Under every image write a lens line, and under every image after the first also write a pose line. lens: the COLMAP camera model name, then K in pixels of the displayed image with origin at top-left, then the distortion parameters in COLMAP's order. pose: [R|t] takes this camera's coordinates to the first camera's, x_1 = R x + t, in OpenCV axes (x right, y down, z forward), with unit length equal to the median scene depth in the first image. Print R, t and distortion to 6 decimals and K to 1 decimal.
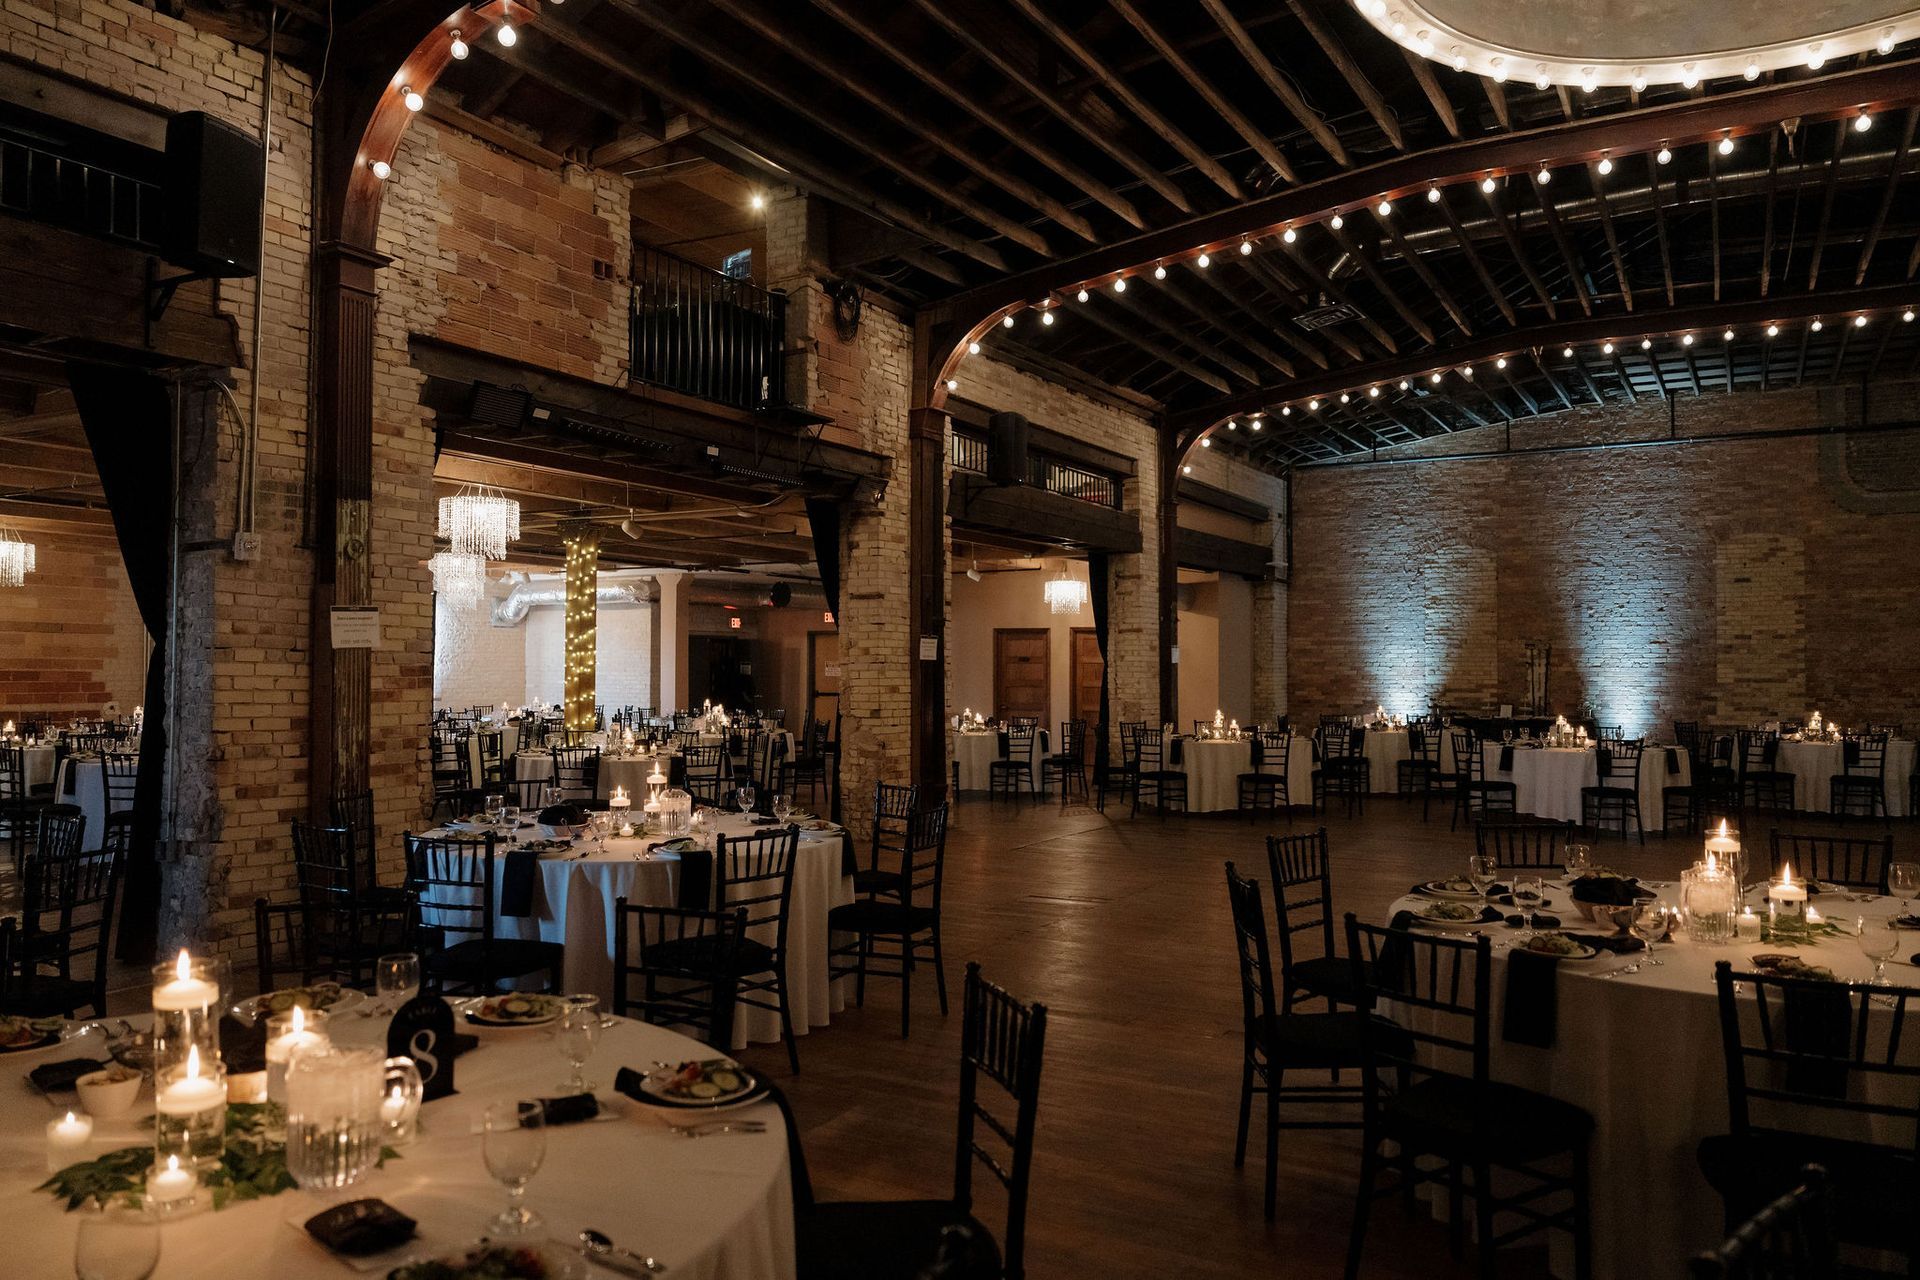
lens RADIAL K [[1353.5, 0, 947.3], [0, 1353.5, 642.3], [0, 0, 1]] dist [-0.024124, 0.025837]
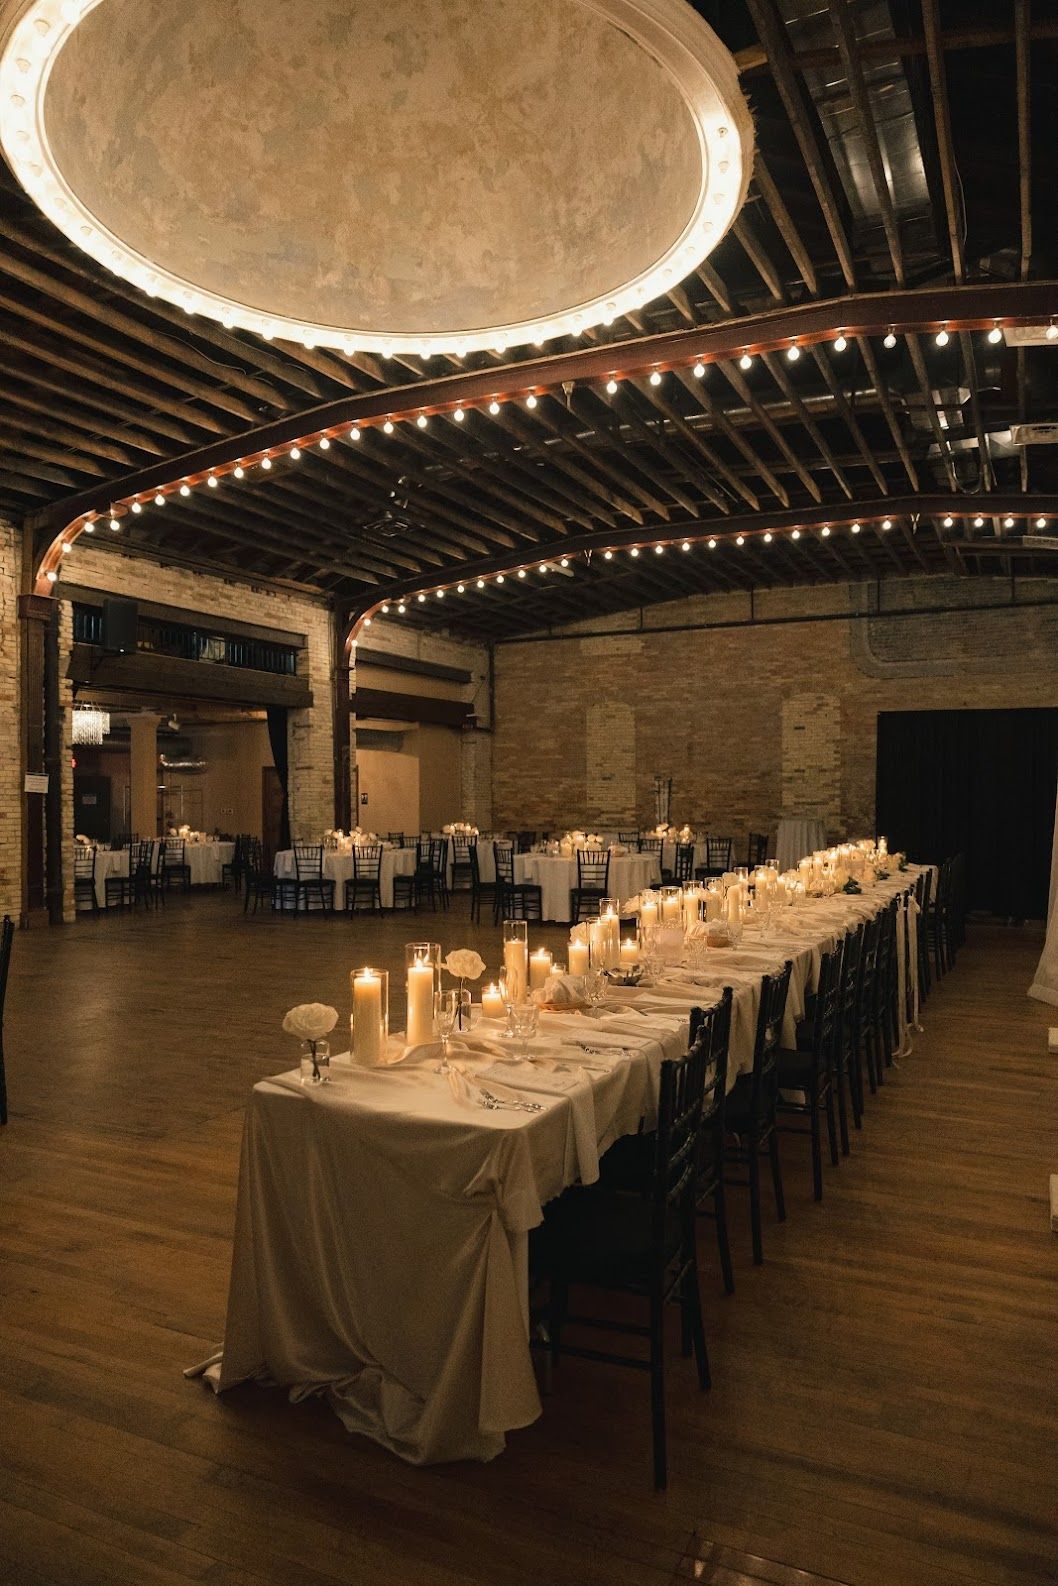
lens RADIAL K [[1058.6, 0, 528.7], [0, 1058.6, 792.7], [0, 0, 1]] dist [-0.019304, 0.028786]
pose [[0.996968, -0.005569, 0.077617, 0.270829], [0.004319, 0.999858, 0.016269, -0.000600], [-0.077697, -0.015885, 0.996850, -0.021777]]
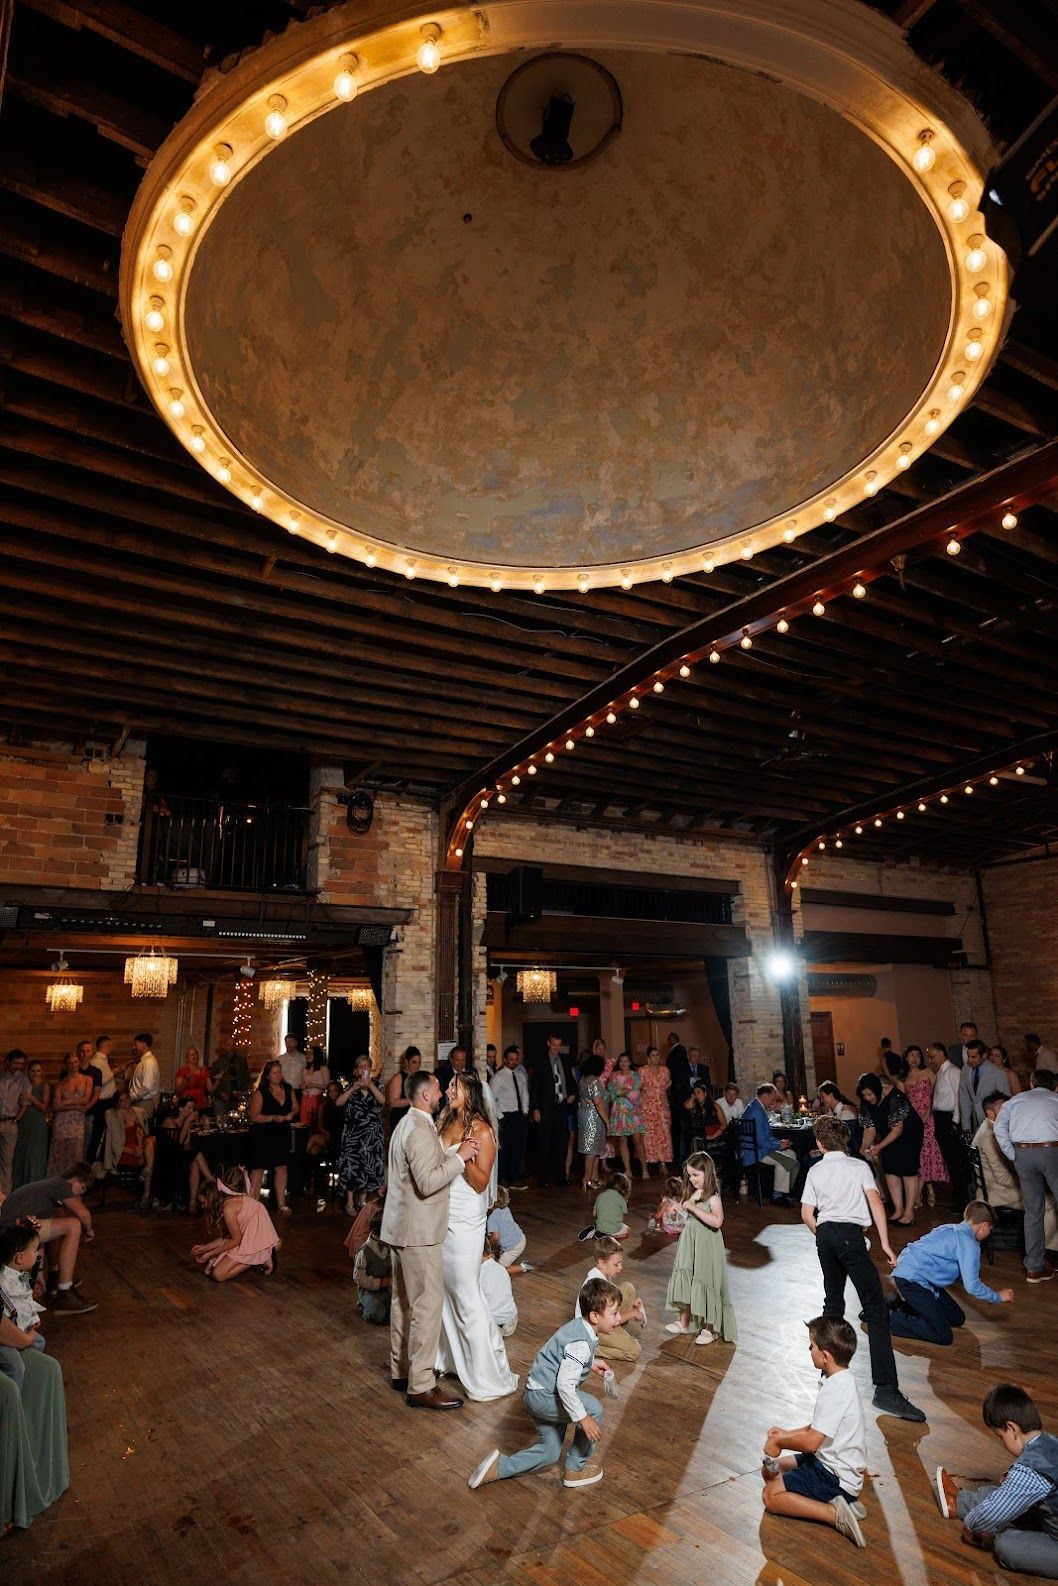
lens RADIAL K [[952.5, 0, 527.4], [0, 952.5, 793.7], [0, 0, 1]] dist [0.007016, 0.001354]
pose [[0.887875, -0.123721, -0.443138, 0.364705], [0.024964, 0.974702, -0.222110, -0.022710], [0.459407, 0.186143, 0.868502, 0.128521]]
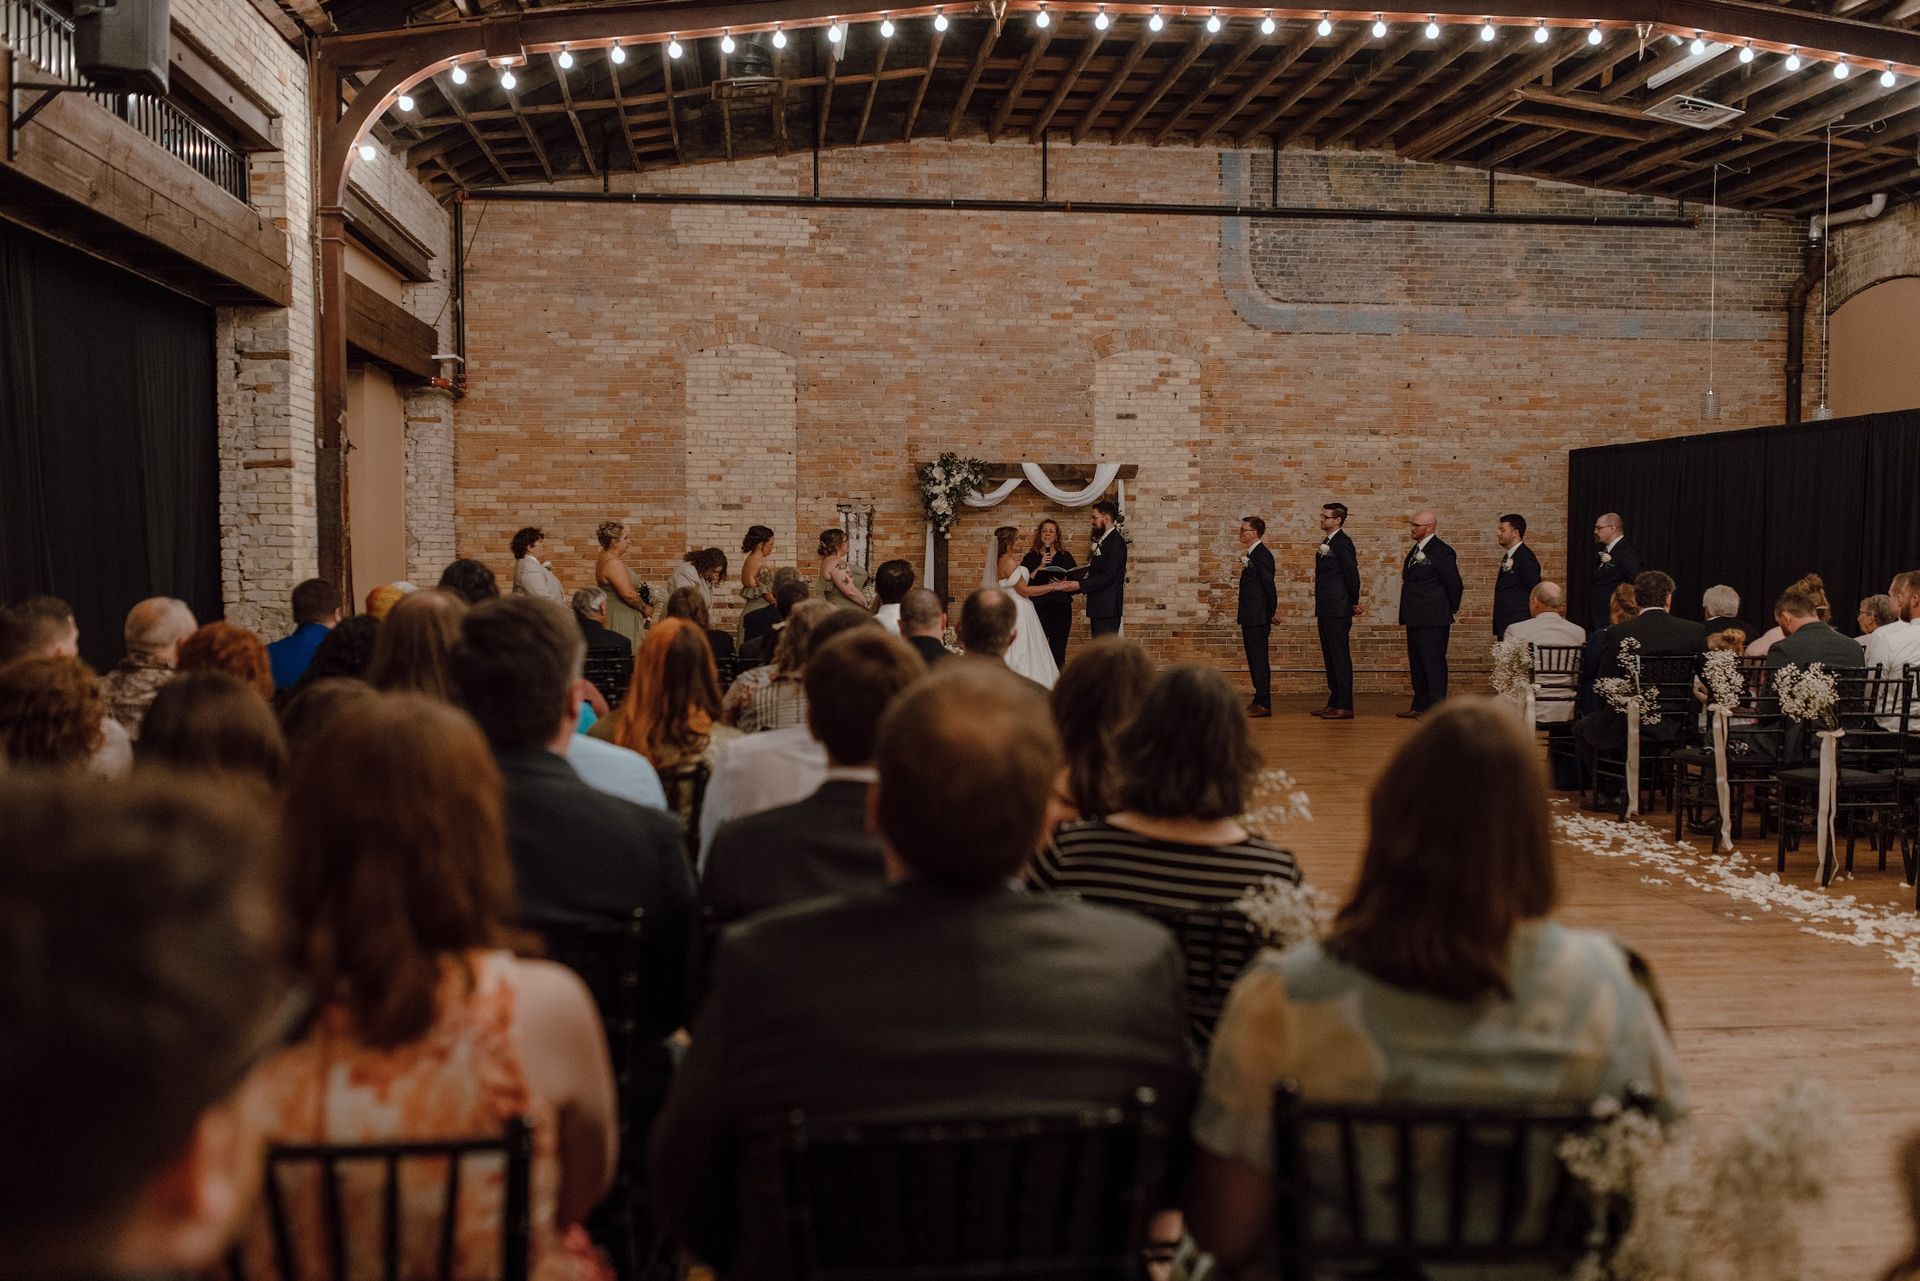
lens RADIAL K [[1871.5, 0, 923.9], [0, 1871.5, 642.8], [0, 0, 1]] dist [-0.019348, 0.000000]
pose [[0.812132, -0.028616, 0.582772, -0.071096], [-0.012755, 0.997687, 0.066764, 0.008379], [-0.583335, -0.061655, 0.809888, 0.298422]]
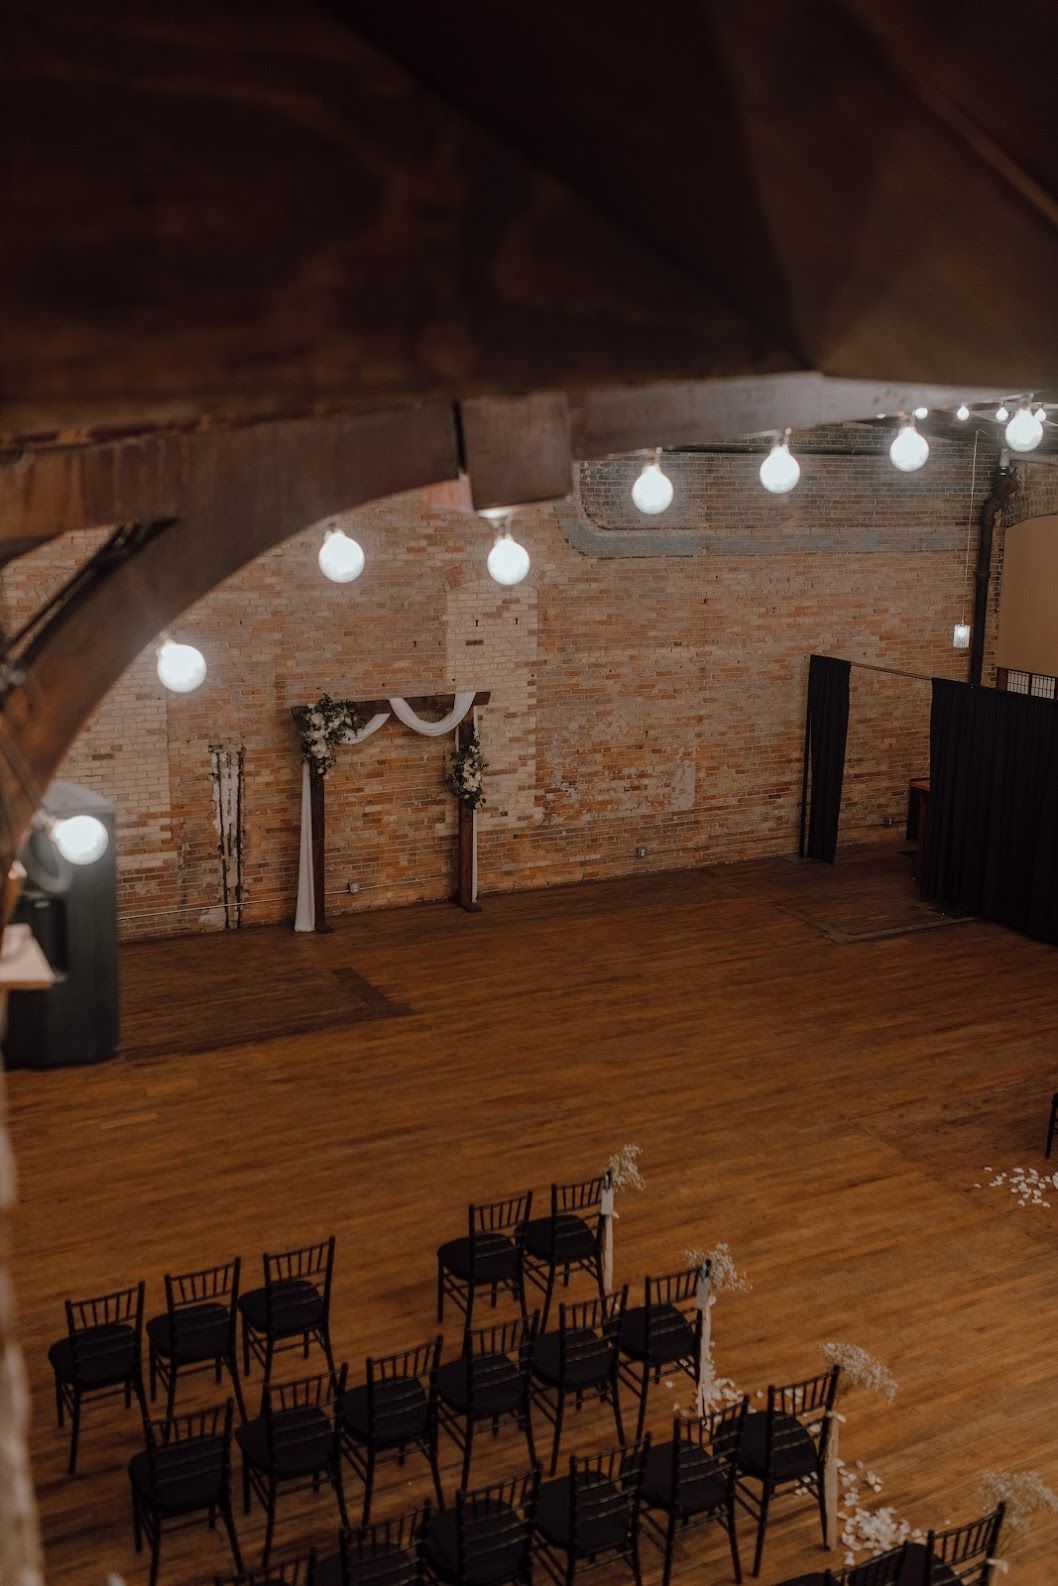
lens RADIAL K [[1546.0, 0, 545.9], [0, 1546.0, 787.8], [0, 0, 1]] dist [-0.019348, 0.000000]
pose [[0.530756, -0.179478, 0.828303, -0.119404], [-0.032039, 0.972372, 0.231226, -0.185351], [-0.846919, -0.149262, 0.510342, 0.580139]]
